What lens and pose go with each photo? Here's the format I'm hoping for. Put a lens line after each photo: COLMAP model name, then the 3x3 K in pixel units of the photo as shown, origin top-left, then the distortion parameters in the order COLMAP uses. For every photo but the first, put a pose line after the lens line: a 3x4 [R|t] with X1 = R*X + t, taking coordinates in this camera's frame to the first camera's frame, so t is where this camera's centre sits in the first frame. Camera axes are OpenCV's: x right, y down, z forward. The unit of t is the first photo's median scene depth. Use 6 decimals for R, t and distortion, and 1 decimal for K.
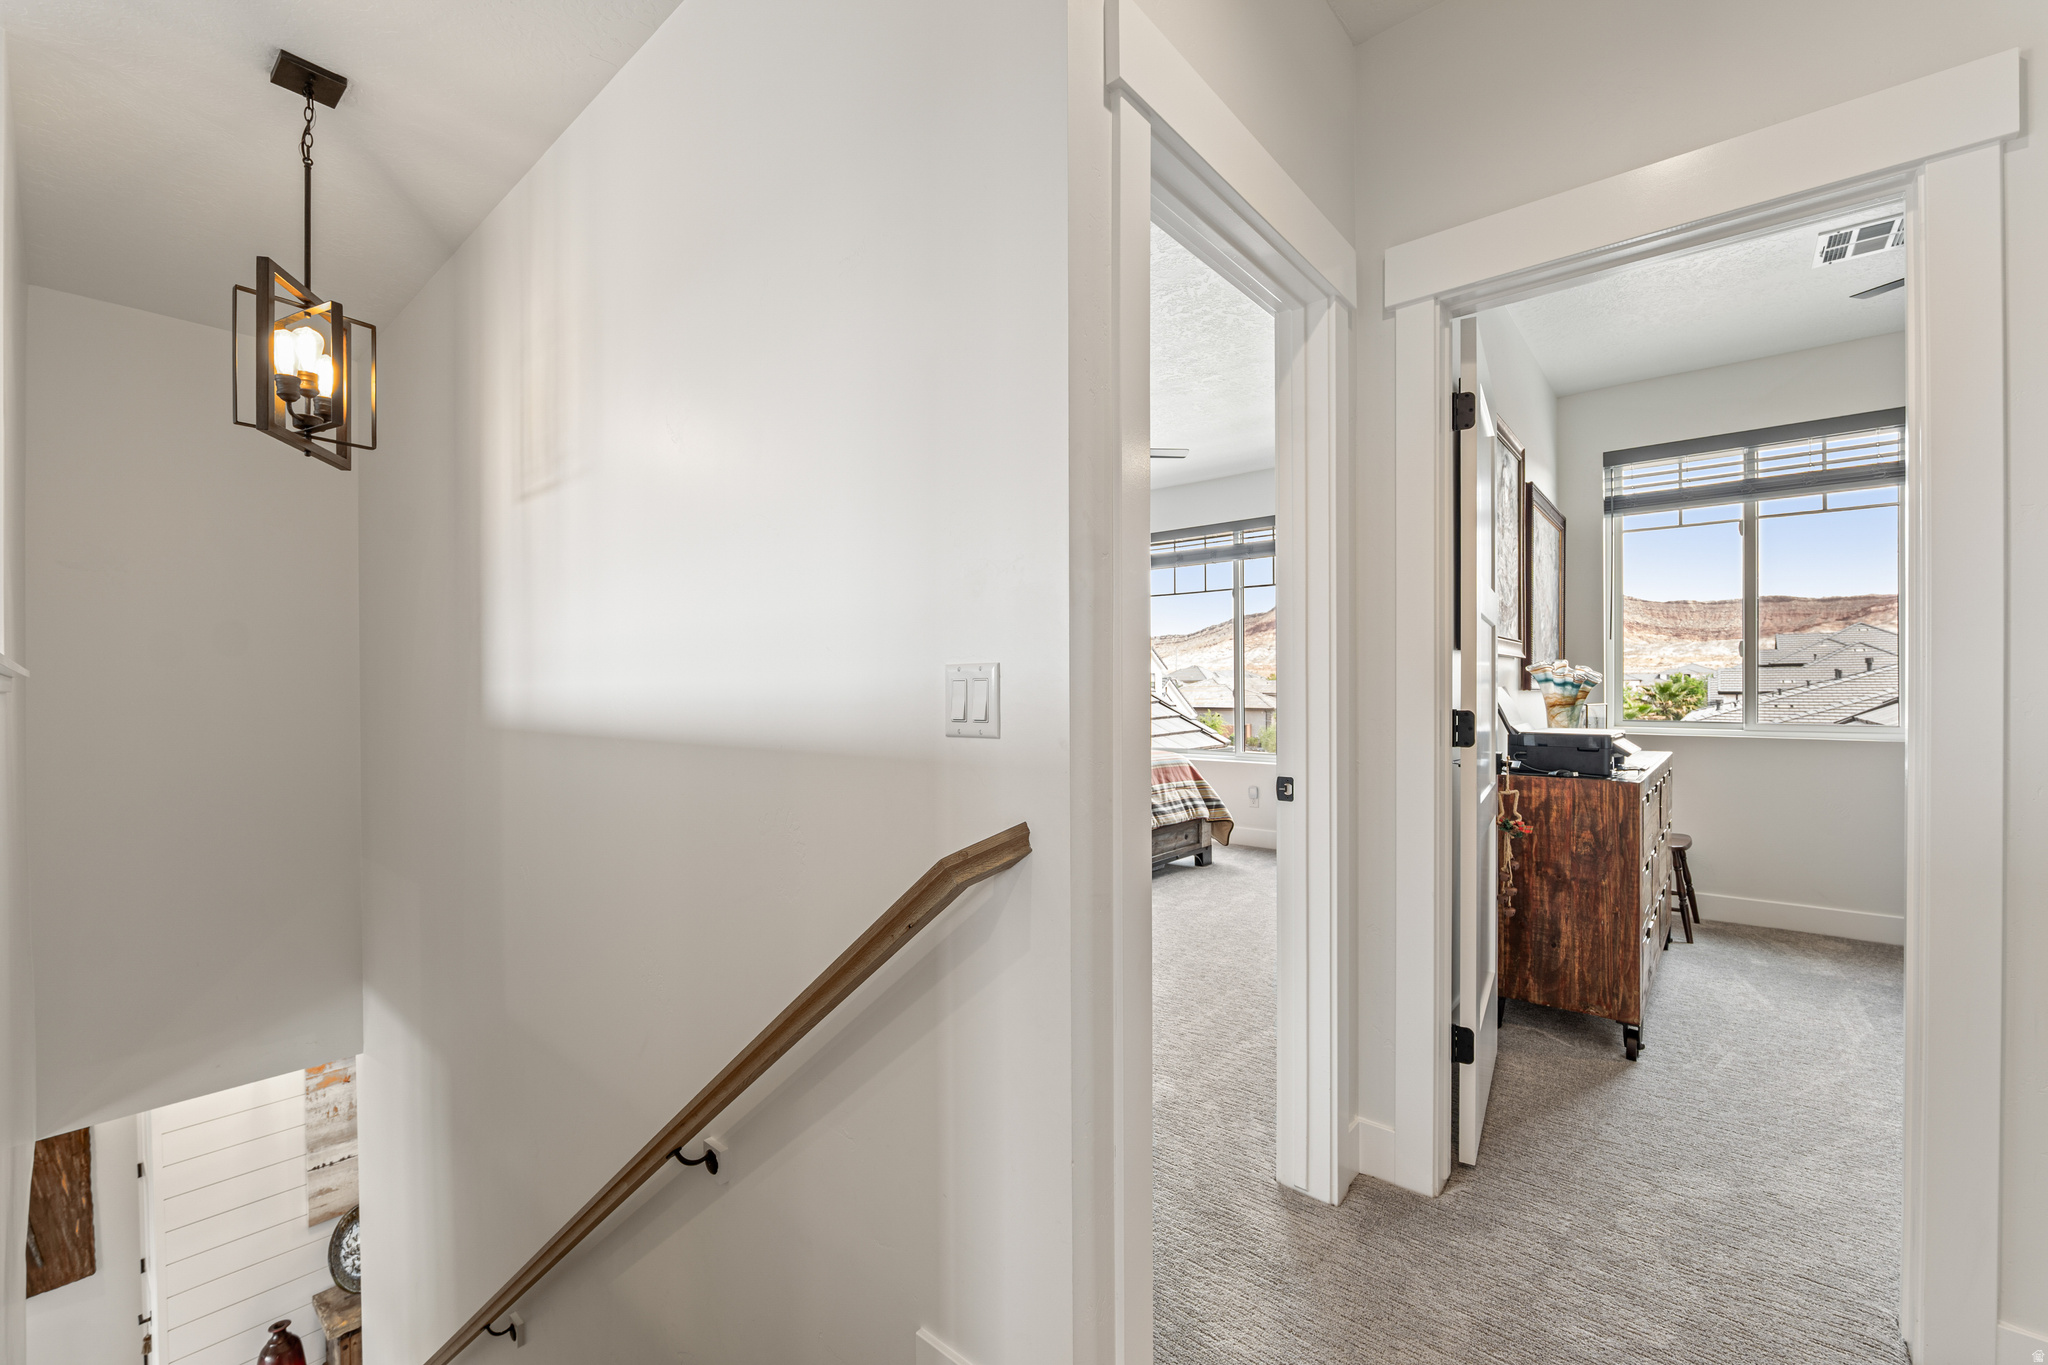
lens RADIAL K [[843.2, 0, 1017.5], [0, 843.2, 693.5], [0, 0, 1]] dist [-0.011619, 0.000524]
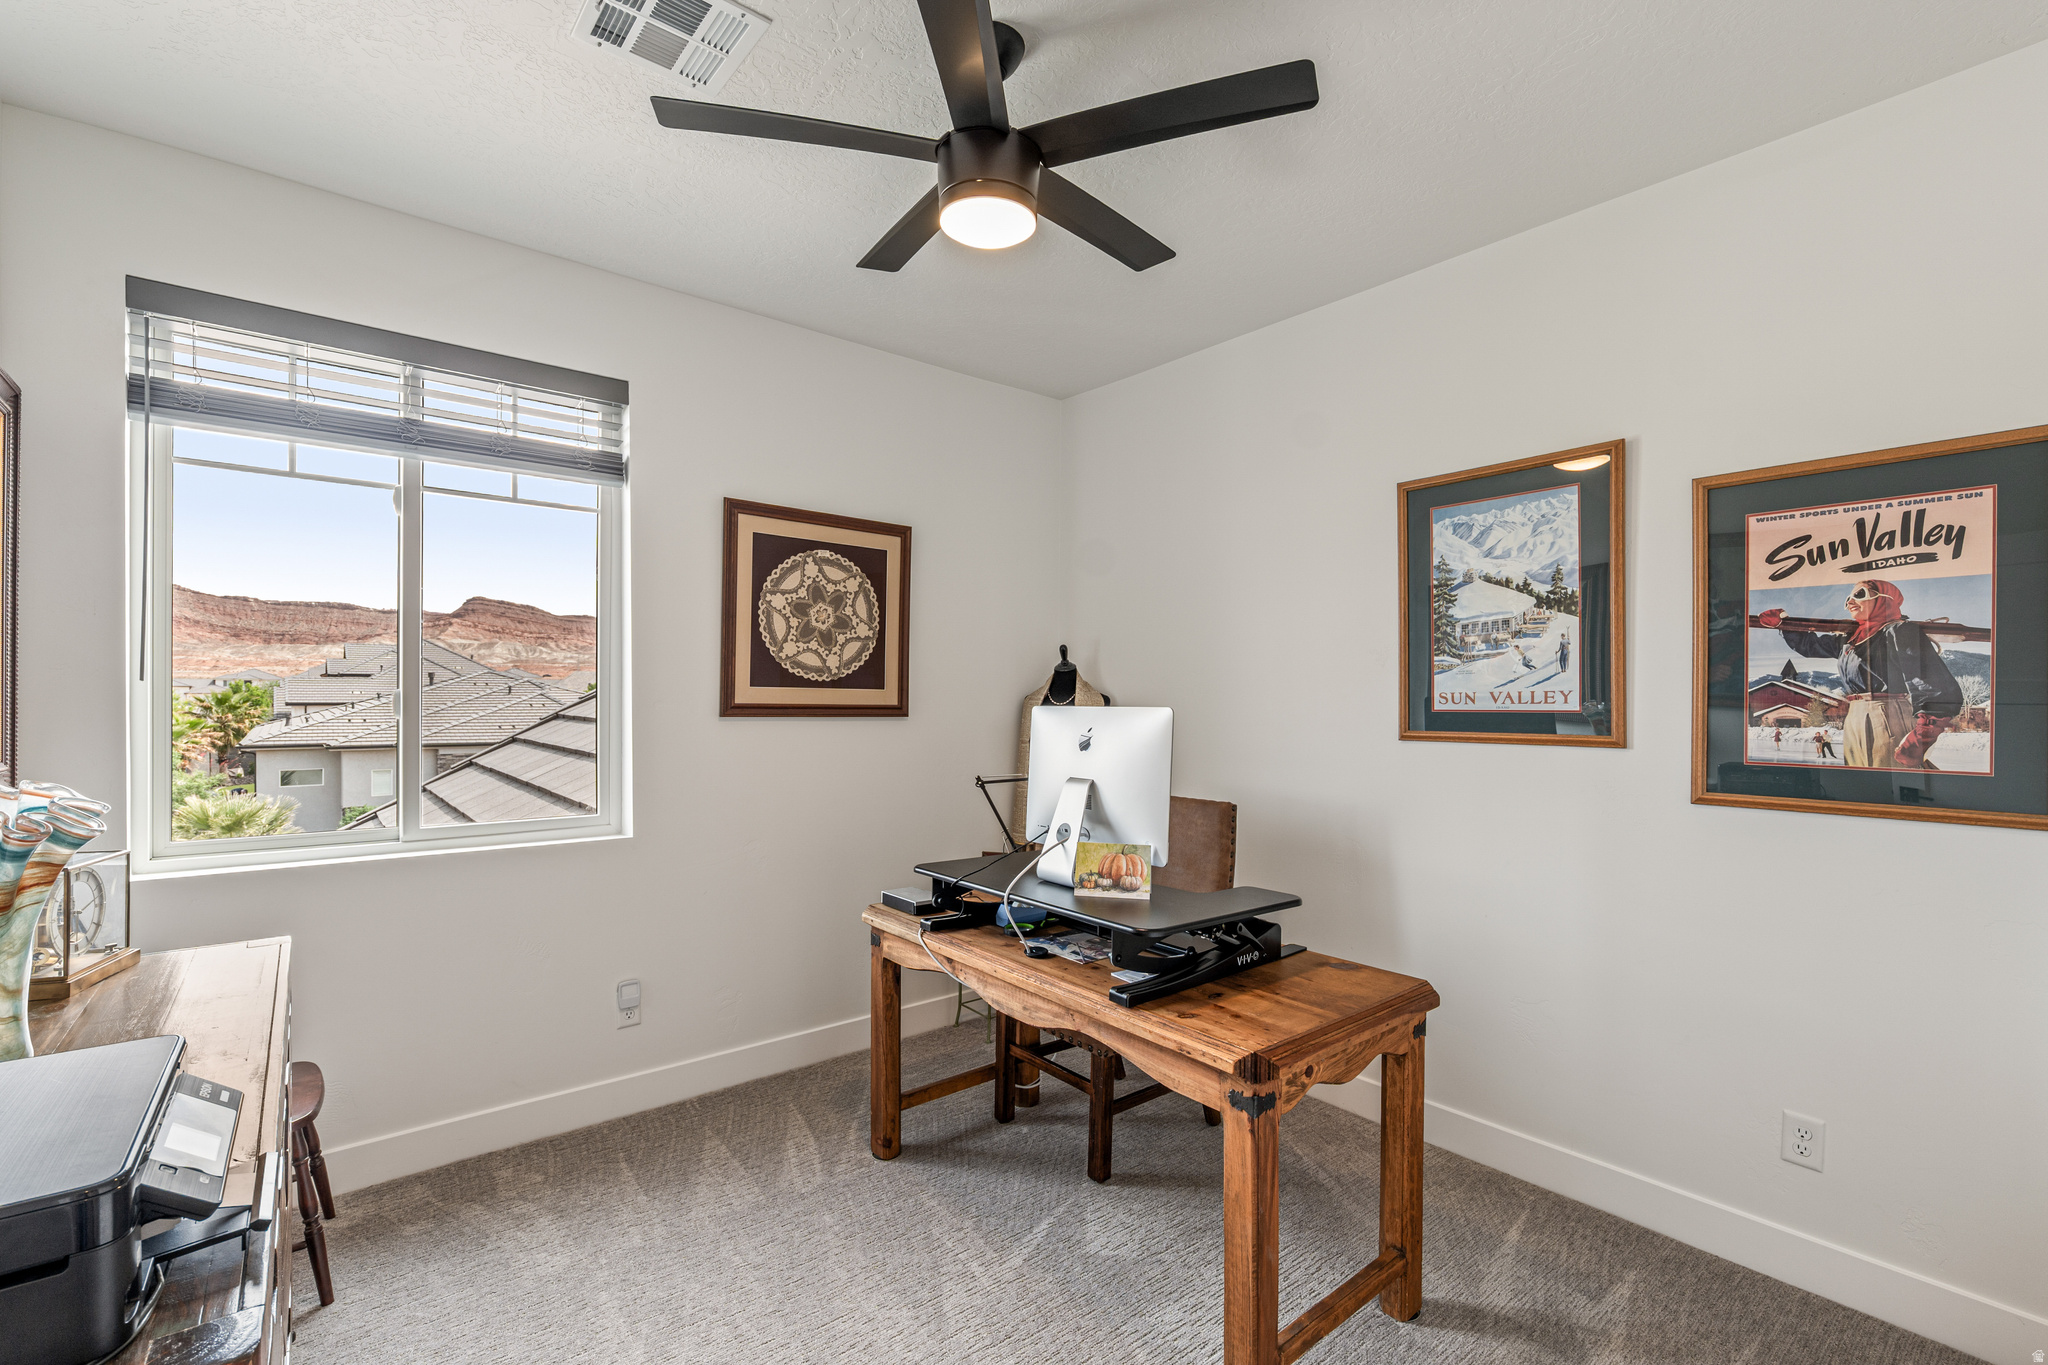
lens RADIAL K [[890.3, 0, 1024.3], [0, 890.3, 698.1], [0, 0, 1]] dist [-0.008766, 0.000512]
pose [[0.173700, 0.001149, 0.984798, 0.047079], [0.000468, 0.999999, -0.001249, -0.008166], [-0.984798, 0.000678, 0.173700, 0.065709]]
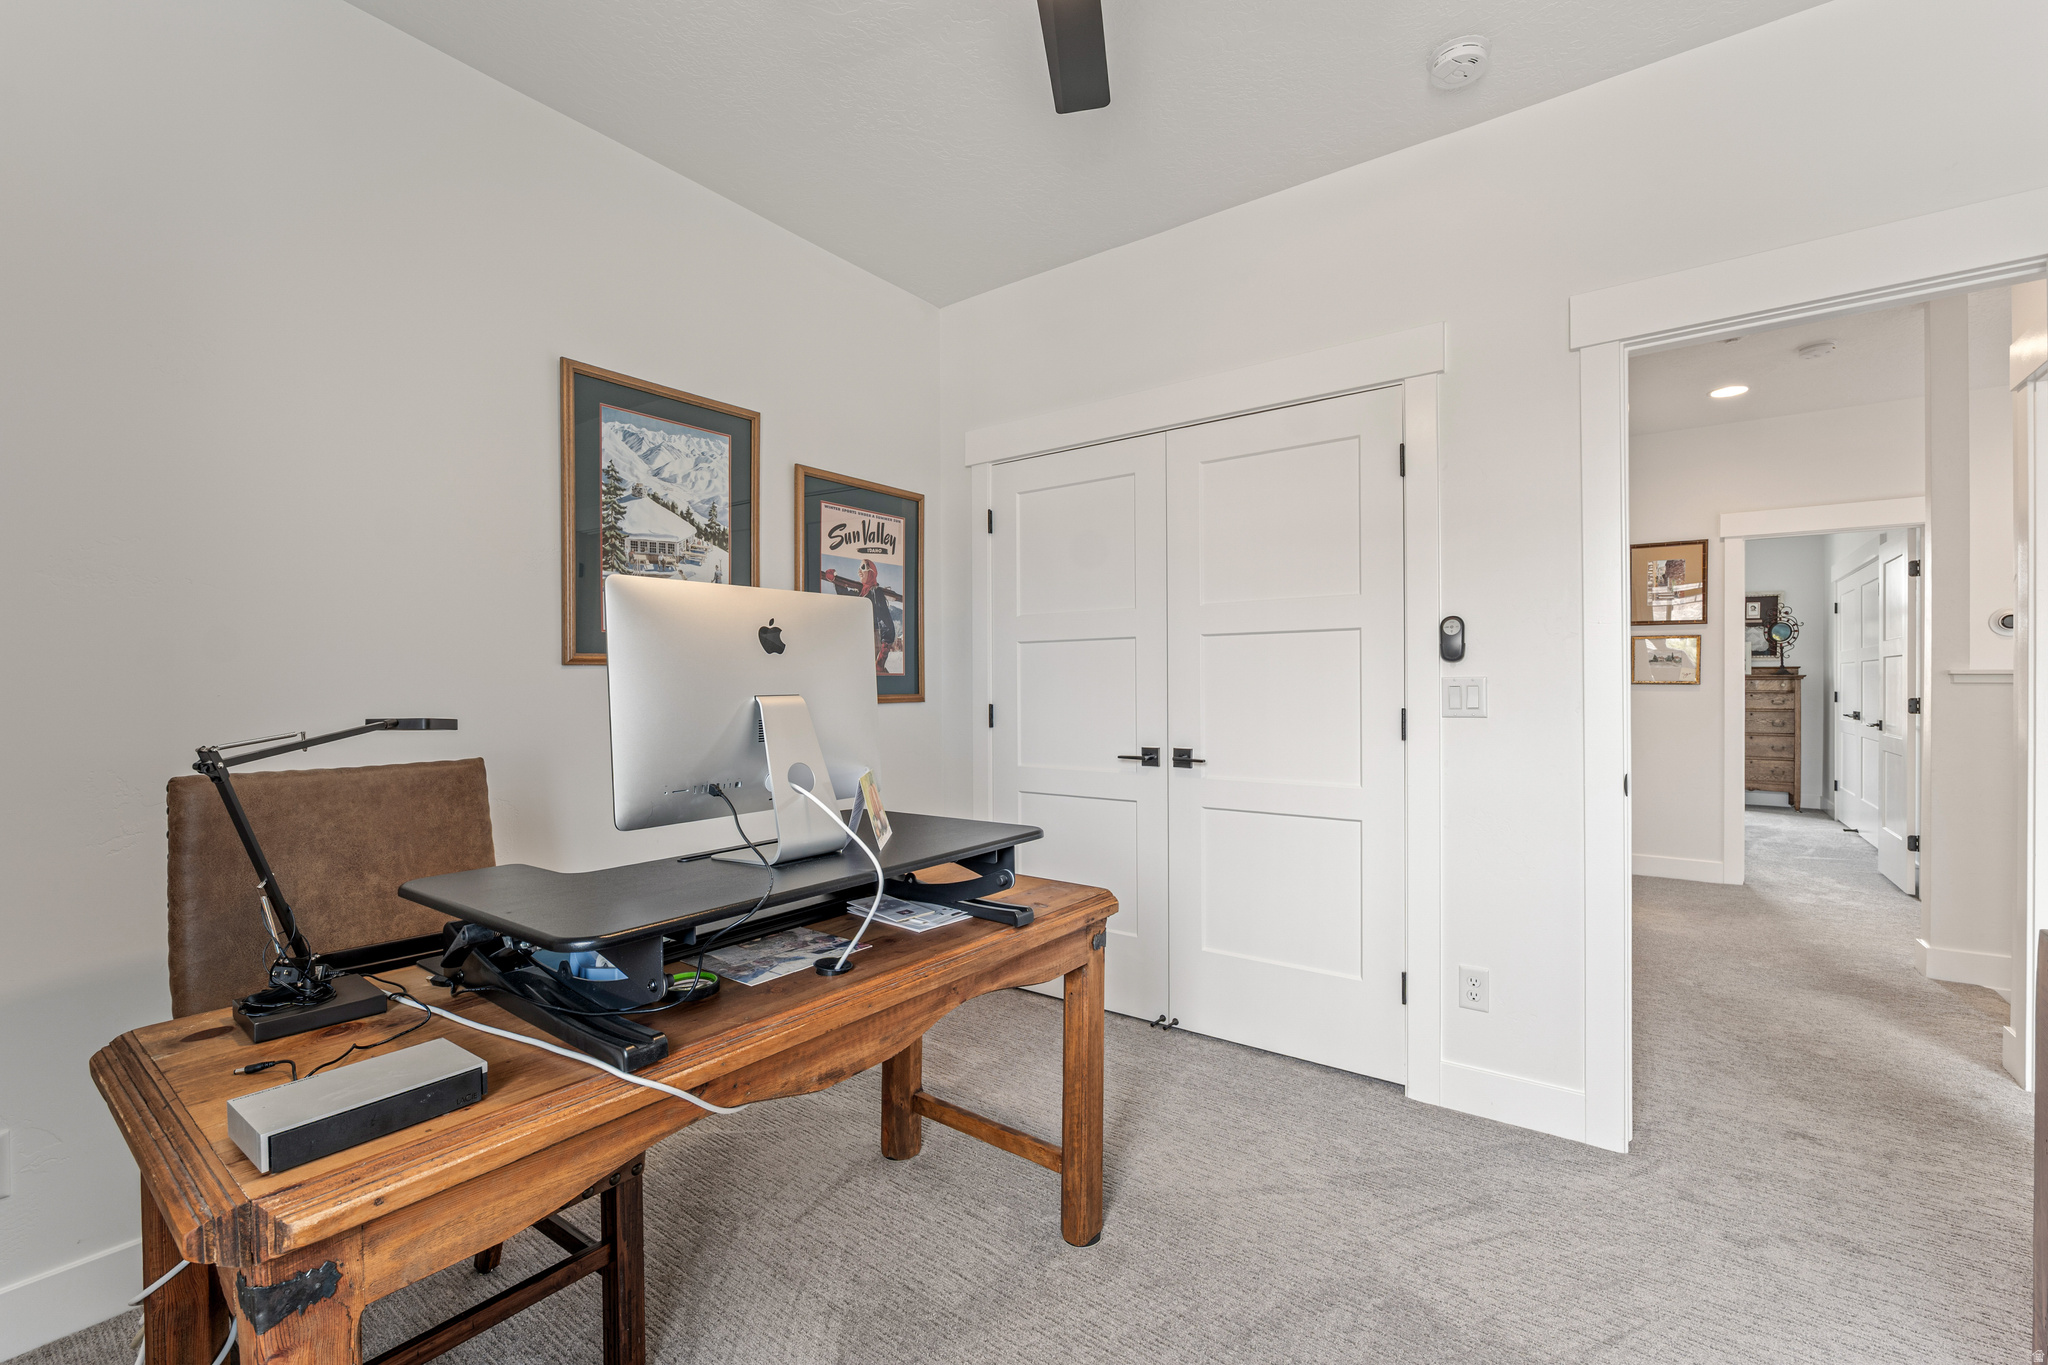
lens RADIAL K [[843.2, 0, 1042.5], [0, 843.2, 687.5], [0, 0, 1]] dist [-0.011619, 0.000524]
pose [[-0.997382, 0.009322, -0.071705, 0.112282], [0.008384, 0.999875, 0.013383, -0.002229], [0.071821, 0.012747, -0.997336, 0.122416]]
